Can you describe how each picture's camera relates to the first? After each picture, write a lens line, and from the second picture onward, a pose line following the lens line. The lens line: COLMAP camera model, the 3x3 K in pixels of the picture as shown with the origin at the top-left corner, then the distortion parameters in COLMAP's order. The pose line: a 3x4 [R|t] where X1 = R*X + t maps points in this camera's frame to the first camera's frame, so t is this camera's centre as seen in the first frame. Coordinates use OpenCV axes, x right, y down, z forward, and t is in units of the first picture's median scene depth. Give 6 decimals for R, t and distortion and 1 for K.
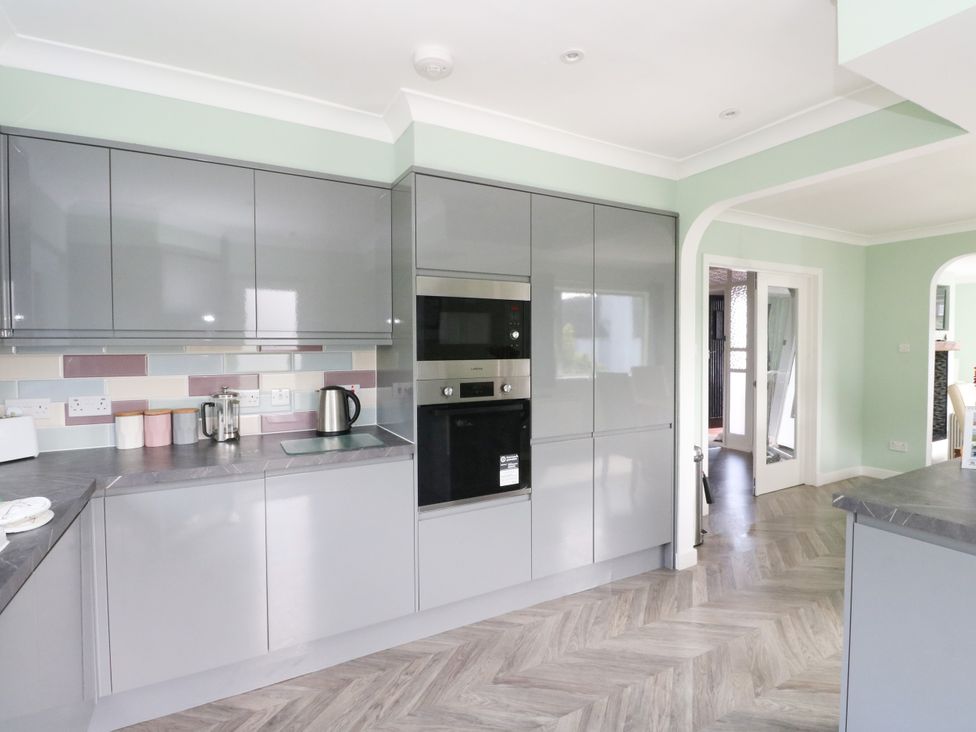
lens RADIAL K [[503.5, 0, 492.4], [0, 503.5, 361.6], [0, 0, 1]] dist [-0.007519, -0.002789]
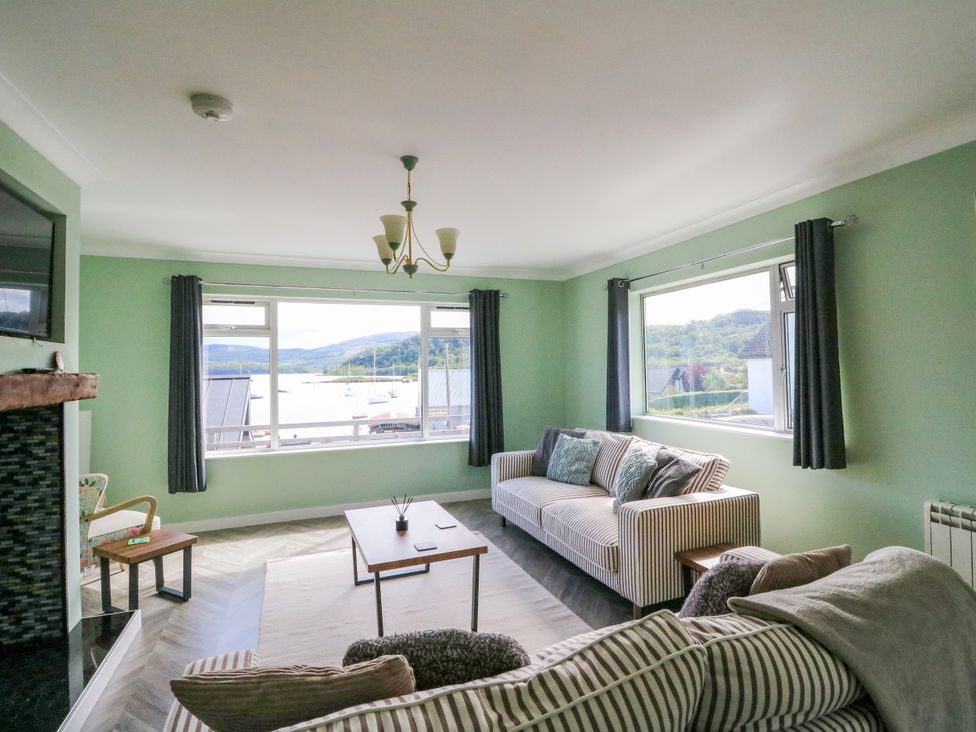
lens RADIAL K [[503.5, 0, 497.1], [0, 503.5, 366.4], [0, 0, 1]] dist [-0.007519, -0.002789]
pose [[0.131776, 0.019493, 0.991088, 0.607532], [0.046645, 0.998577, -0.025843, -0.022500], [-0.990181, 0.049635, 0.130679, 0.655053]]
